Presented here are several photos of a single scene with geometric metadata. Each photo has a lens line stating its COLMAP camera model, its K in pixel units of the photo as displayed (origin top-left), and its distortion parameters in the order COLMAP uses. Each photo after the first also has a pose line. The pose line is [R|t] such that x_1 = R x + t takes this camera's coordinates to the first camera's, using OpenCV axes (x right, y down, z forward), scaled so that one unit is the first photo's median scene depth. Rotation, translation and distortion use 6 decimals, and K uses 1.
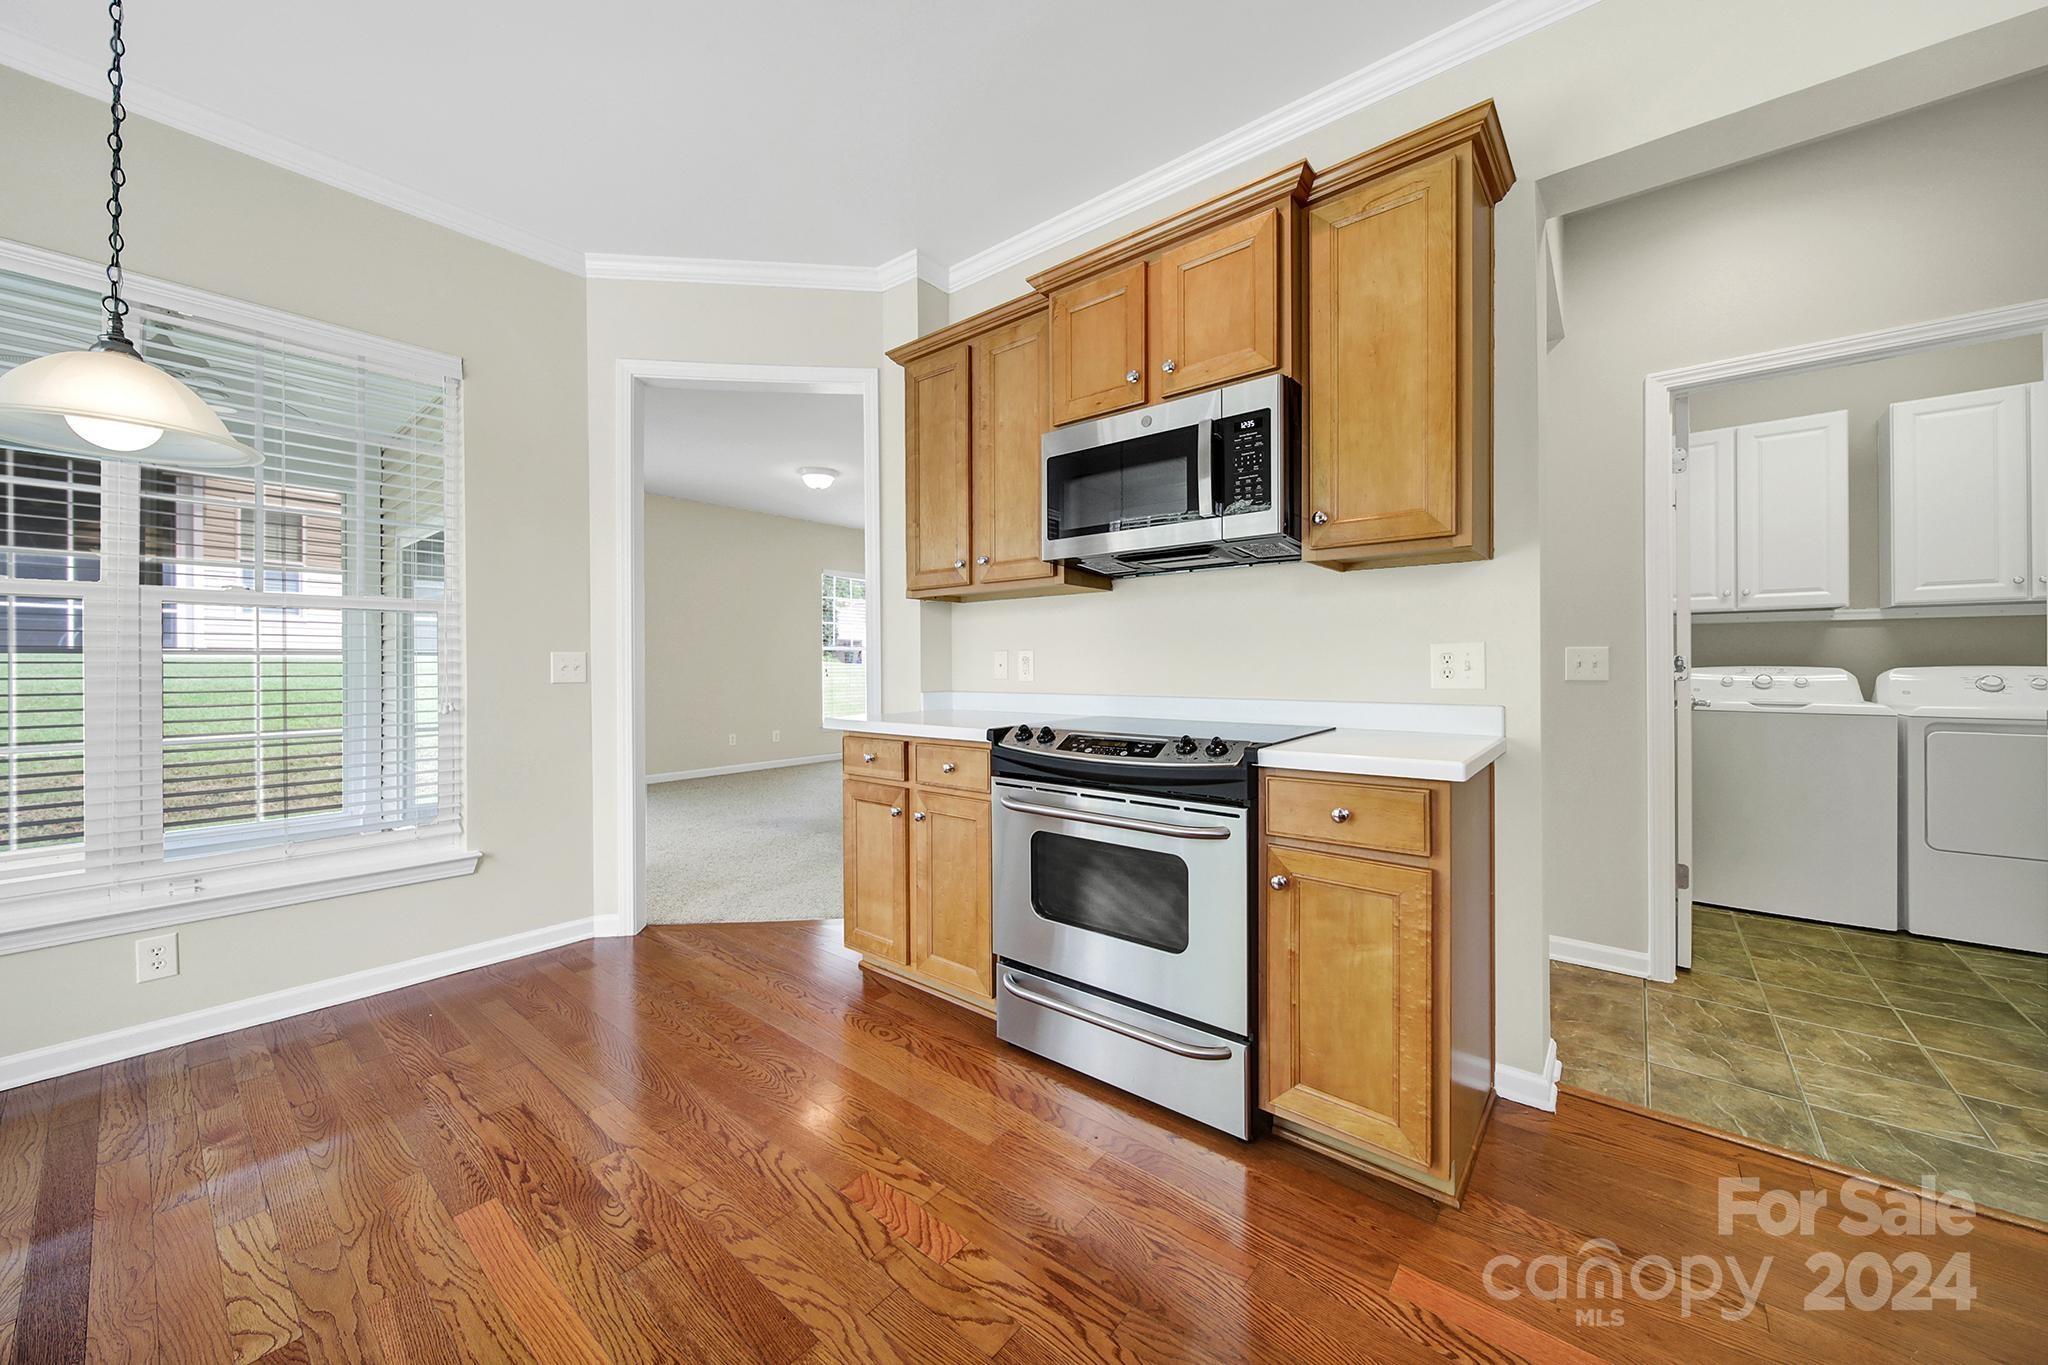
lens RADIAL K [[738.8, 0, 1016.6], [0, 738.8, 664.6], [0, 0, 1]] dist [-0.002398, 0.000313]
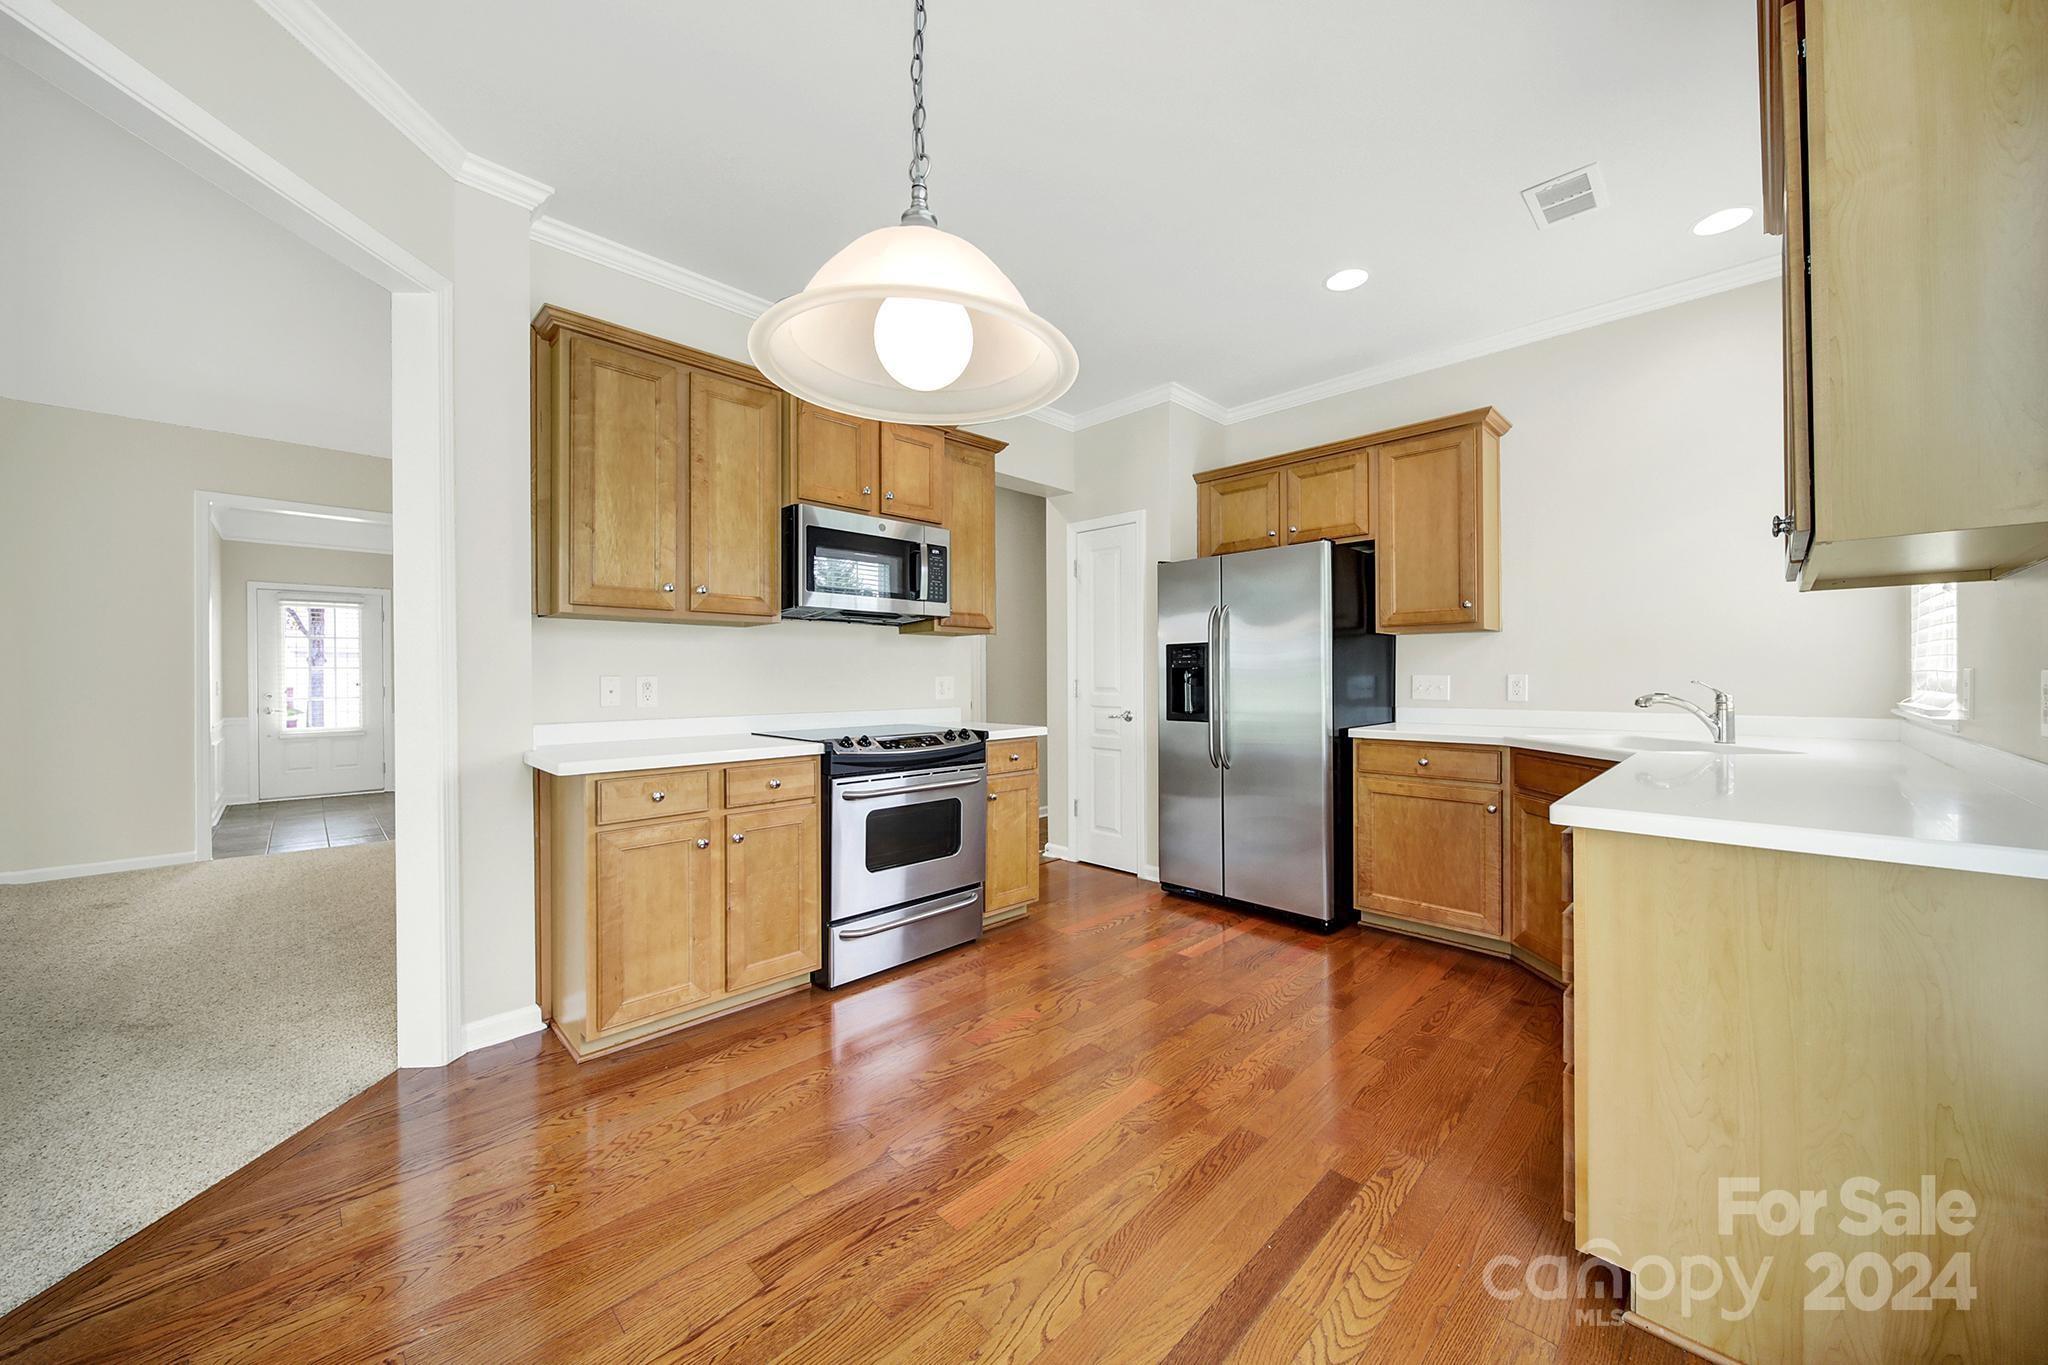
lens RADIAL K [[738.8, 0, 1014.9], [0, 738.8, 675.8], [0, 0, 1]] dist [-0.002398, 0.000313]
pose [[0.097000, 0.007128, 0.995259, -1.035872], [0.002588, 0.999969, -0.007414, -0.012382], [-0.995281, 0.003295, 0.096978, 0.471086]]
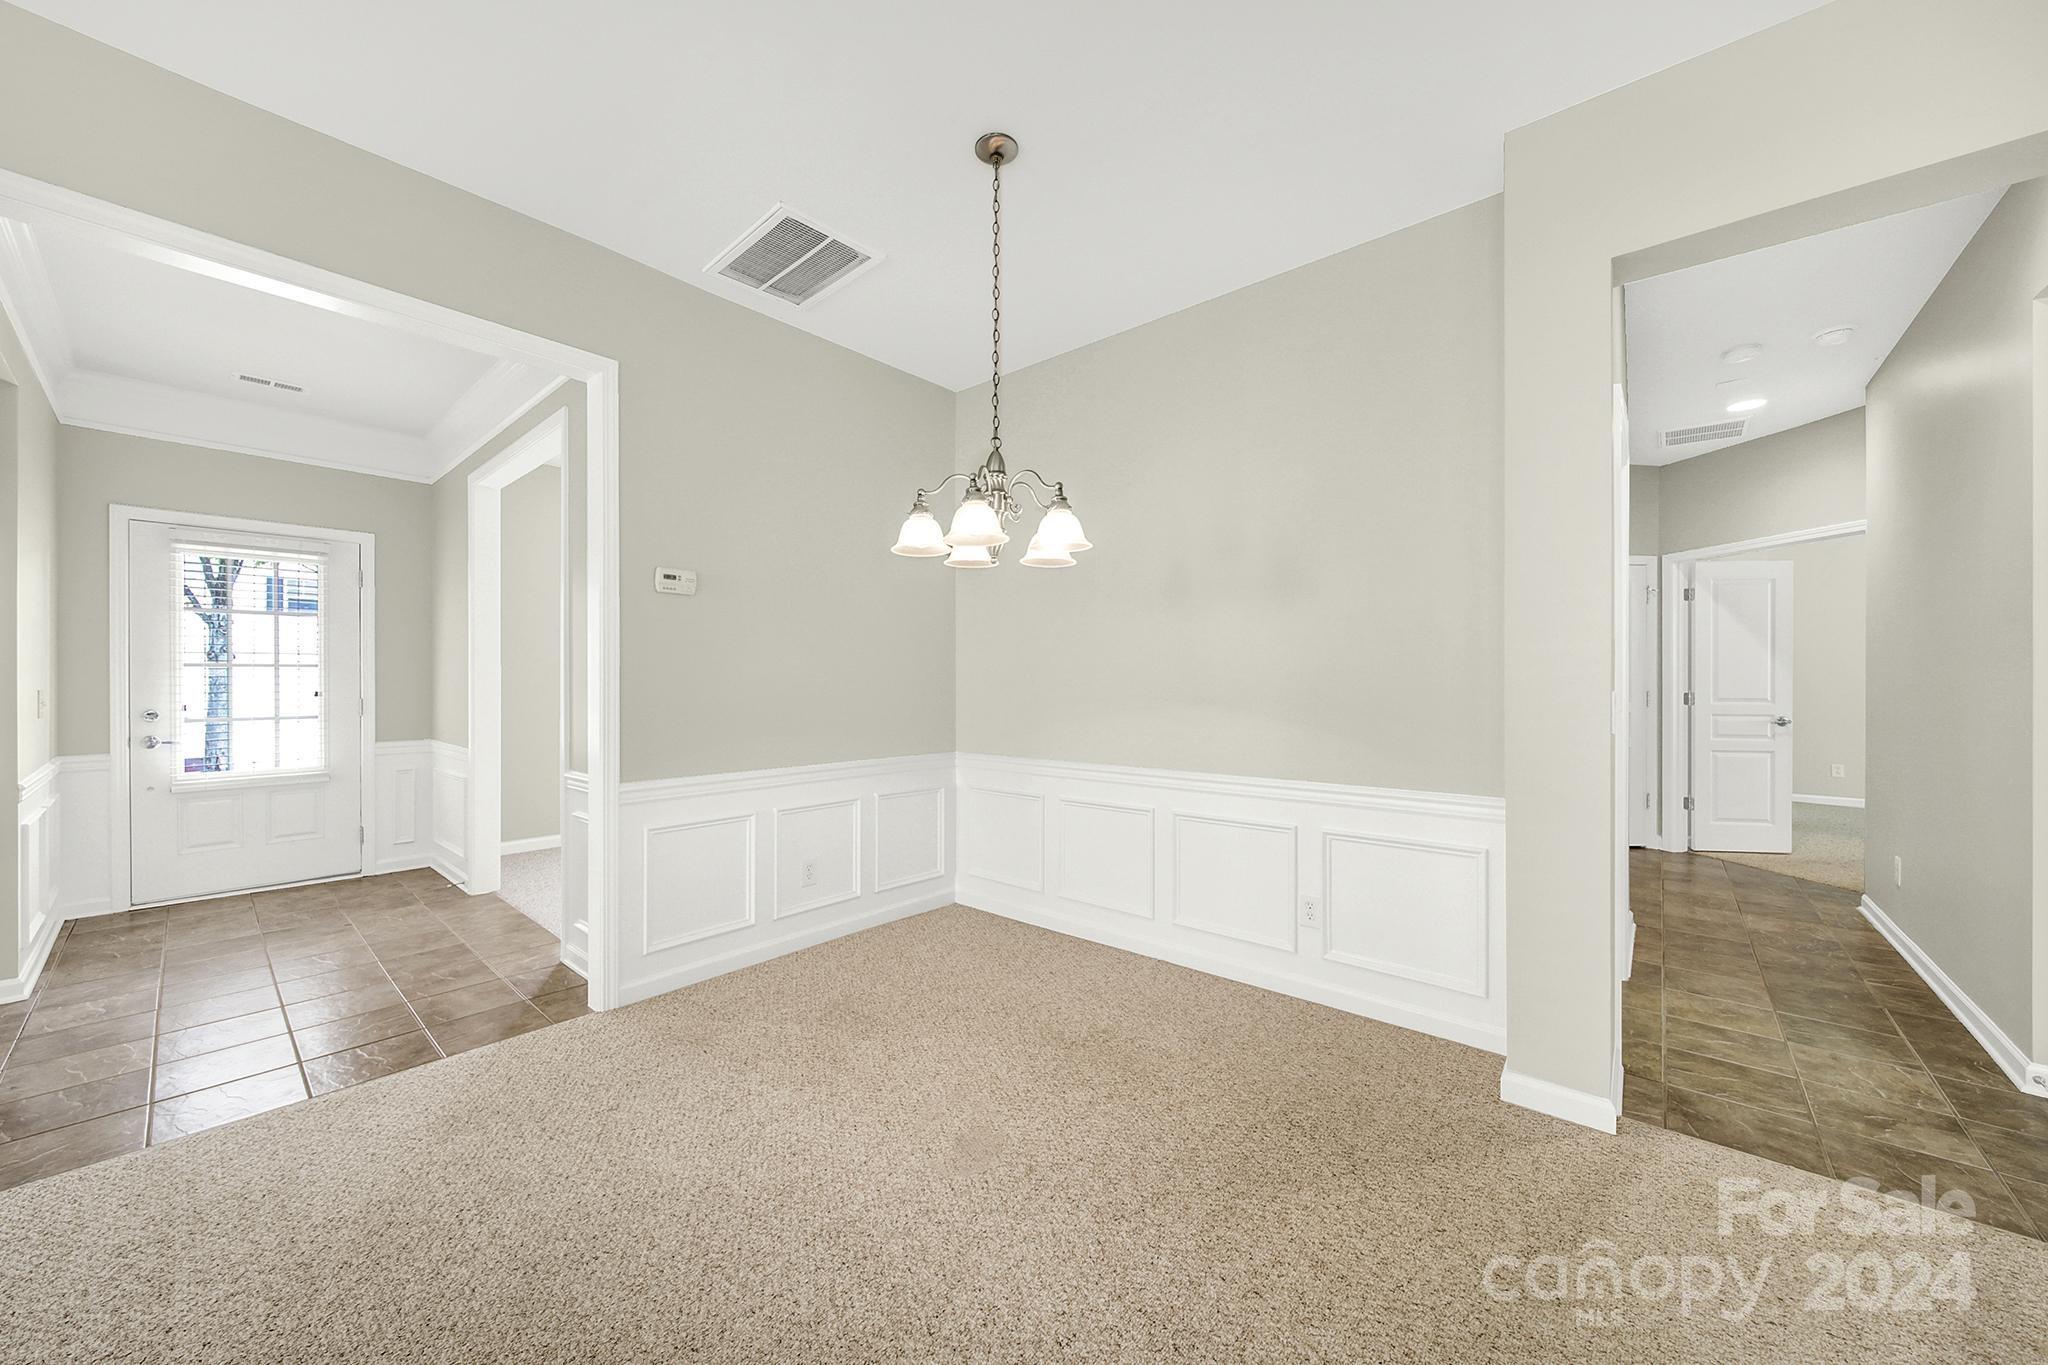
lens RADIAL K [[738.8, 0, 1018.7], [0, 738.8, 675.8], [0, 0, 1]] dist [-0.002398, 0.000313]
pose [[0.011585, 0.011172, 0.999870, -0.040584], [-0.001728, 0.999936, -0.011153, -0.036818], [-0.999931, -0.001599, 0.011603, 1.735459]]
